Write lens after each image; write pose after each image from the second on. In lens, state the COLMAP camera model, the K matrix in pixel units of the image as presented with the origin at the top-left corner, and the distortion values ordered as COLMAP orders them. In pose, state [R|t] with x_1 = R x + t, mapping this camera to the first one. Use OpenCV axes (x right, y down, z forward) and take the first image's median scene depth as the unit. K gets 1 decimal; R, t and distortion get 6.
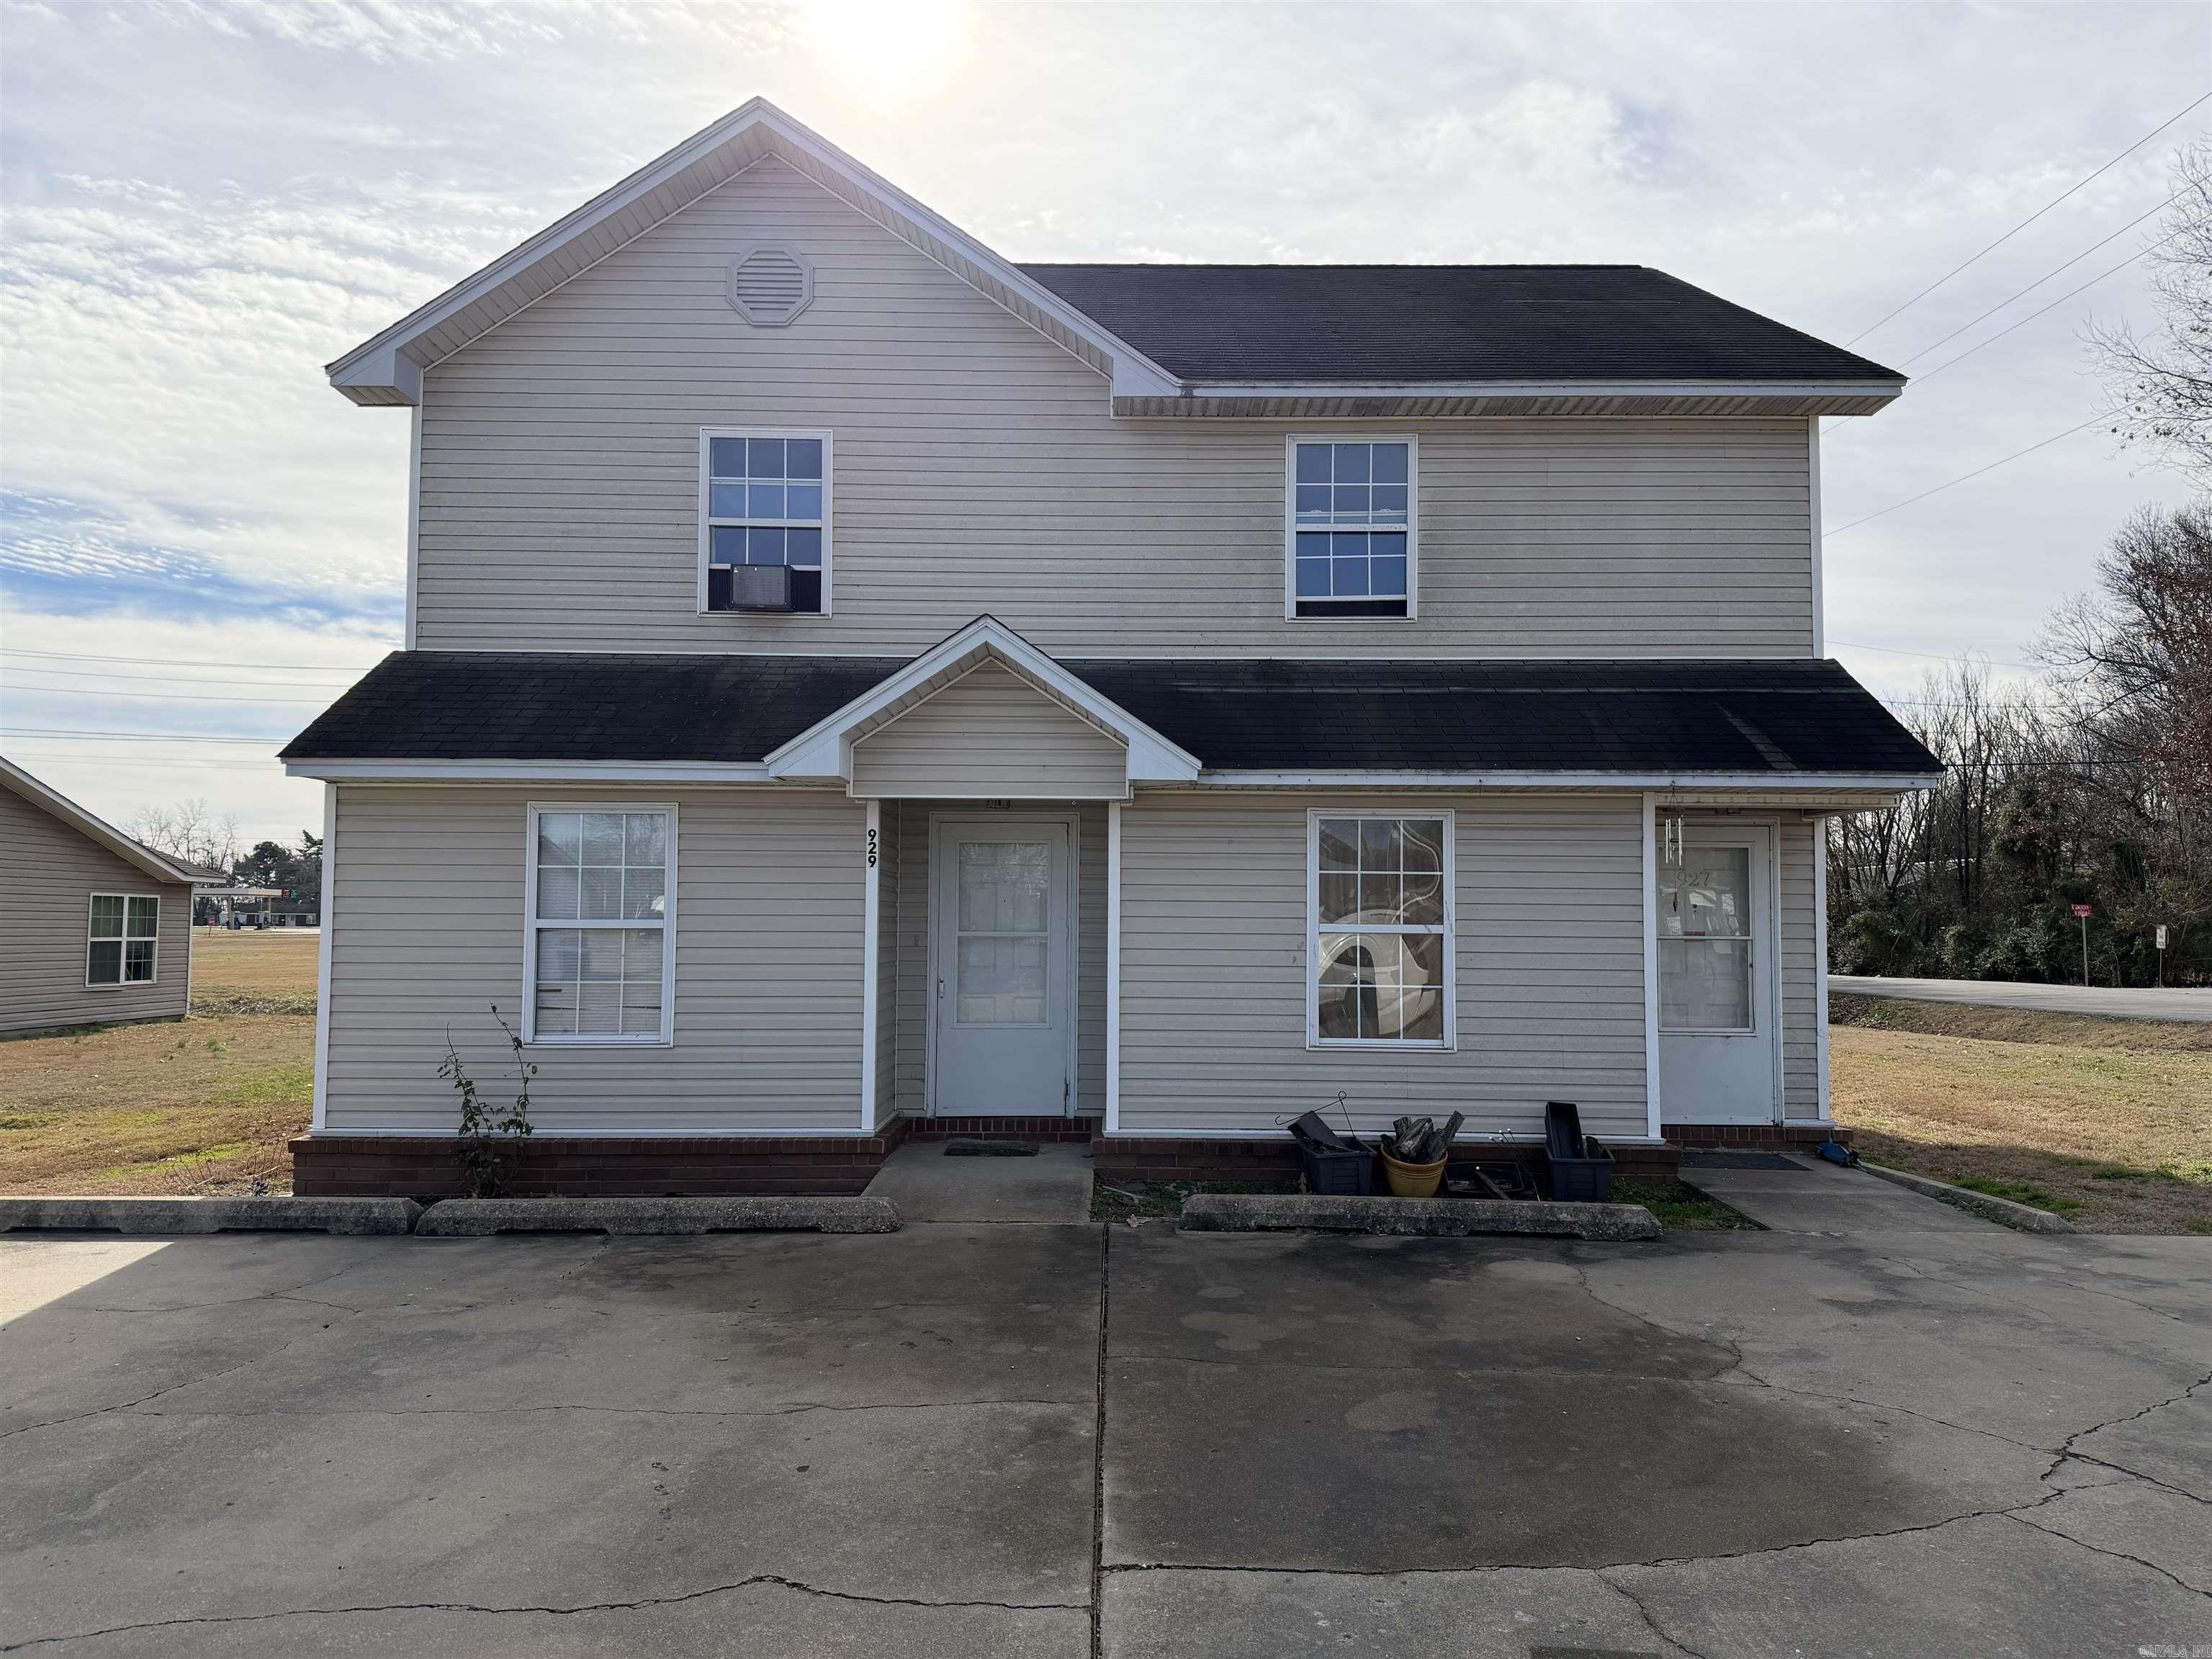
lens RADIAL K [[1597.9, 0, 1106.0], [0, 1597.9, 829.5], [0, 0, 1]] dist [0.076966, -0.000847]
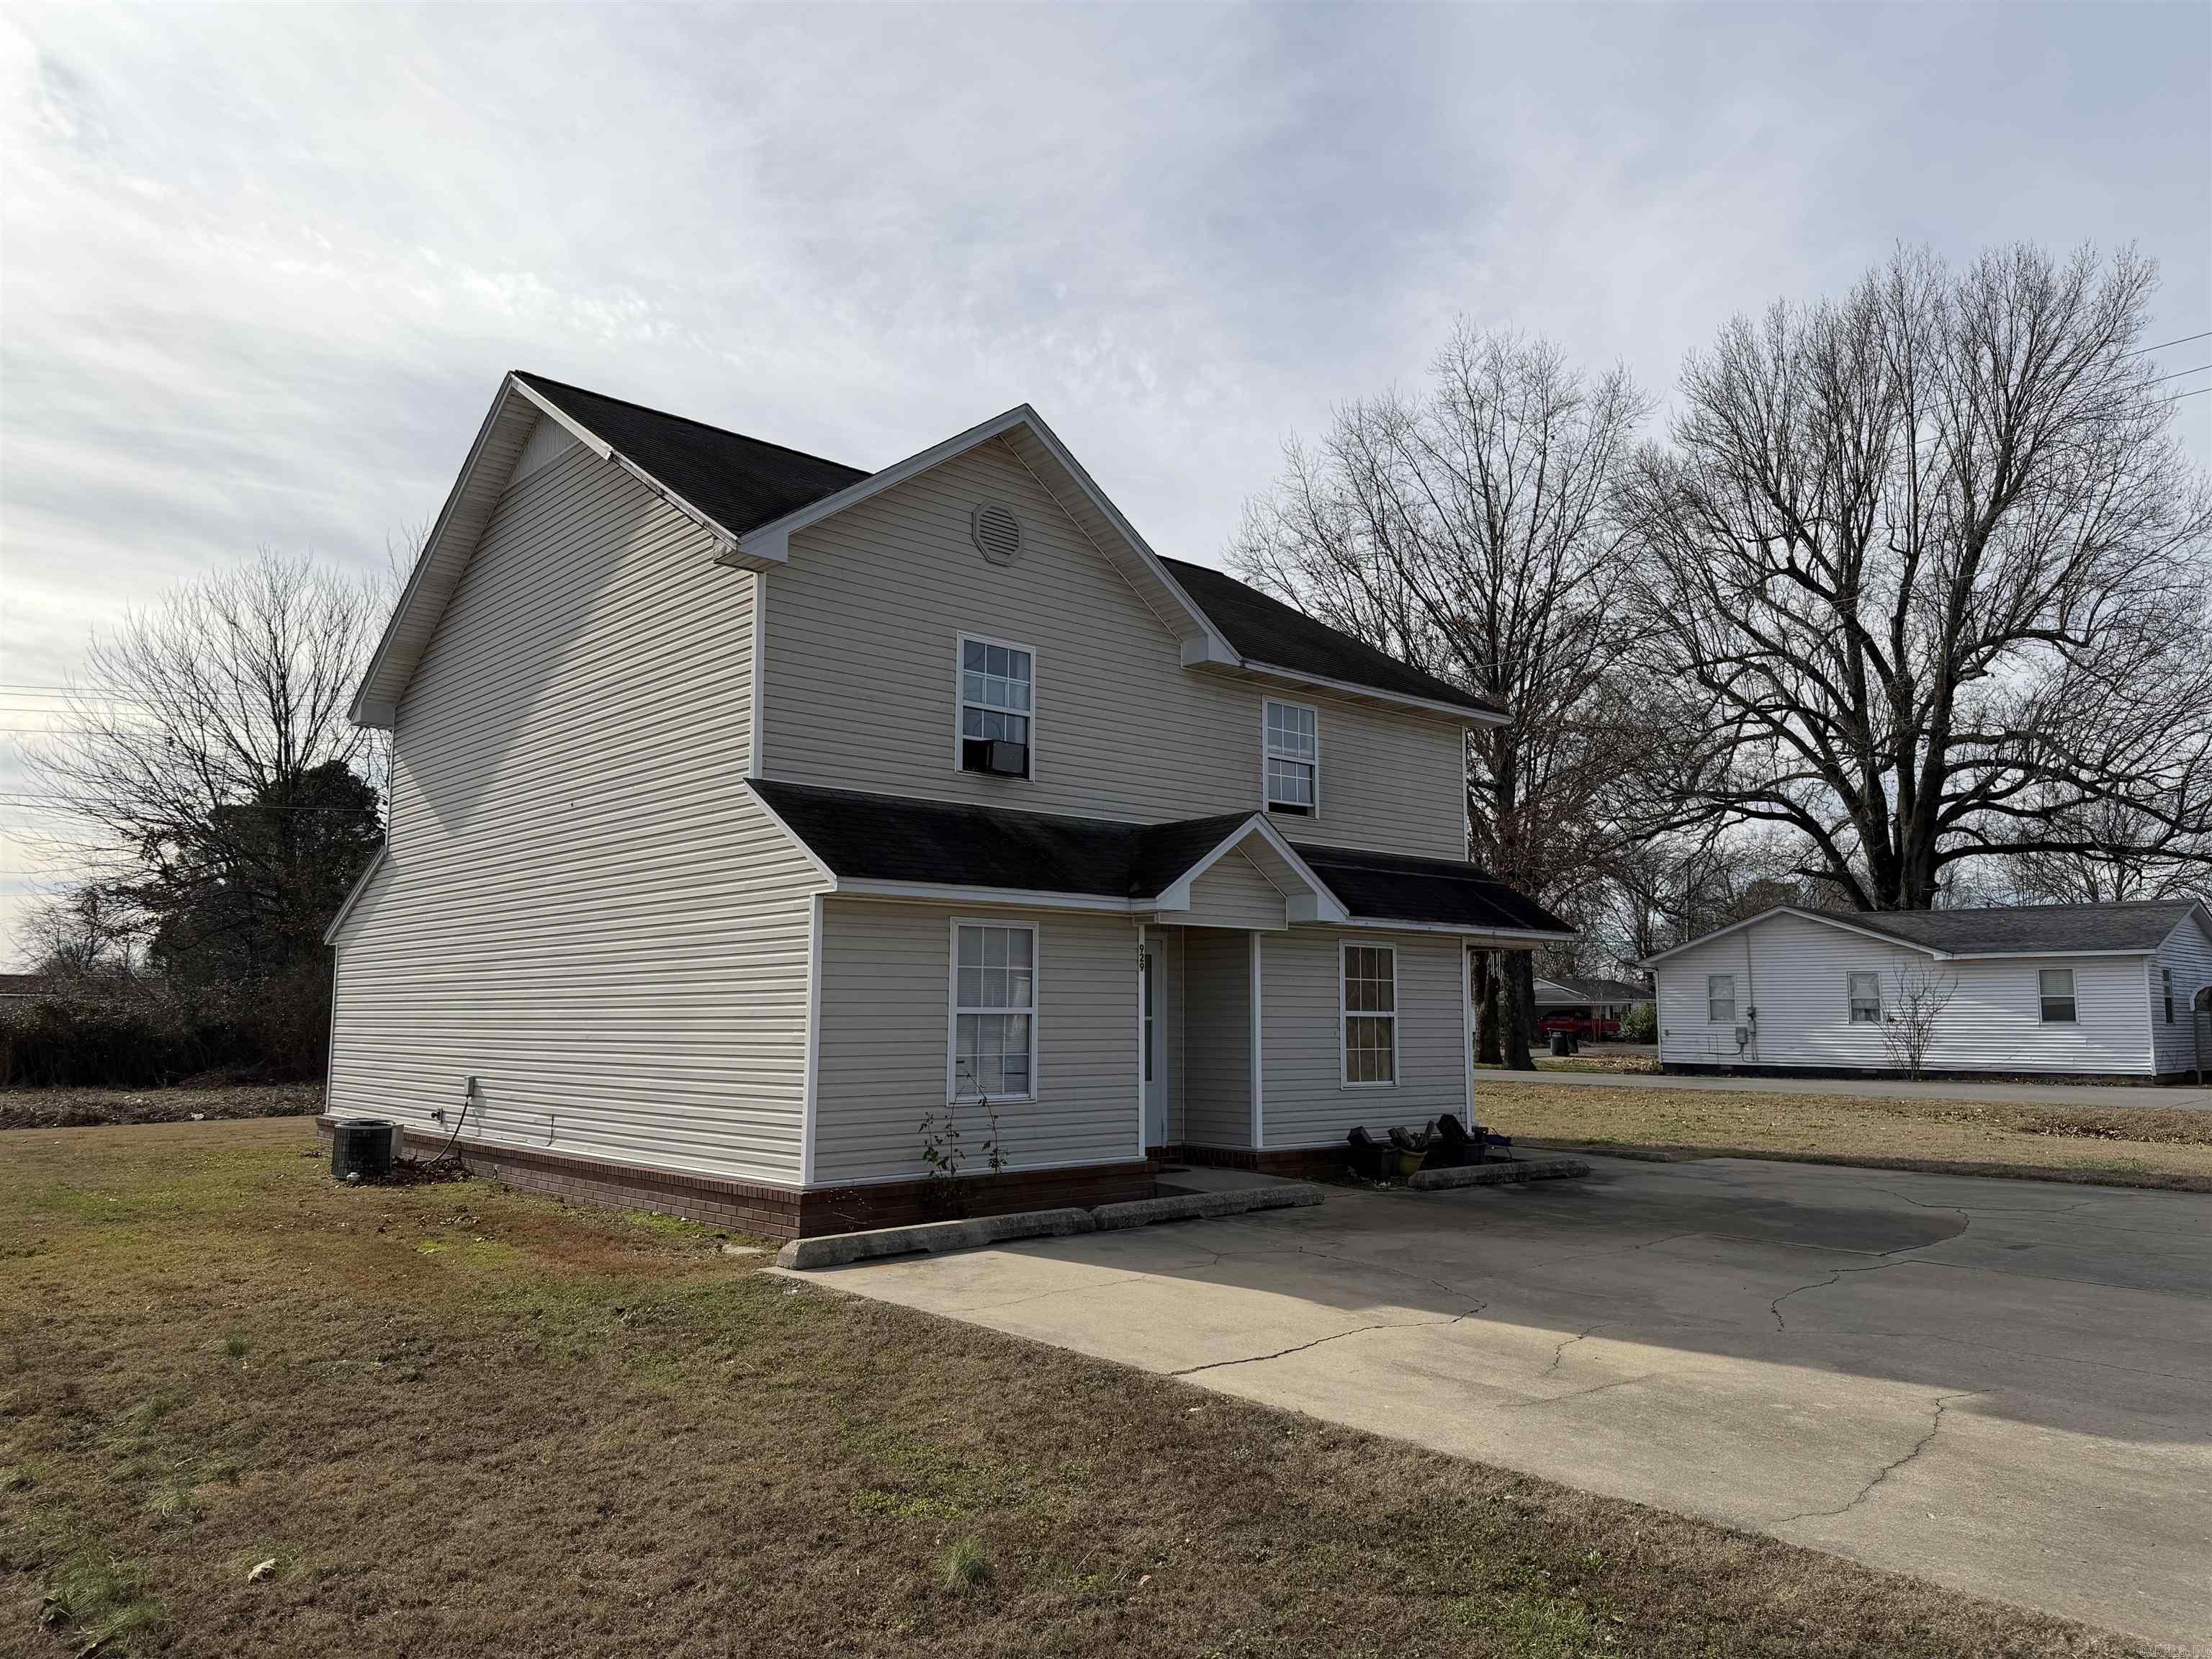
lens RADIAL K [[1522.0, 0, 1106.0], [0, 1522.0, 829.5], [0, 0, 1]] dist [0.258010, 0.000128]
pose [[0.744160, 0.076111, 0.663651, -0.992229], [-0.041459, 0.996835, -0.067834, -0.007813], [-0.666714, 0.022965, 0.744960, -0.007466]]
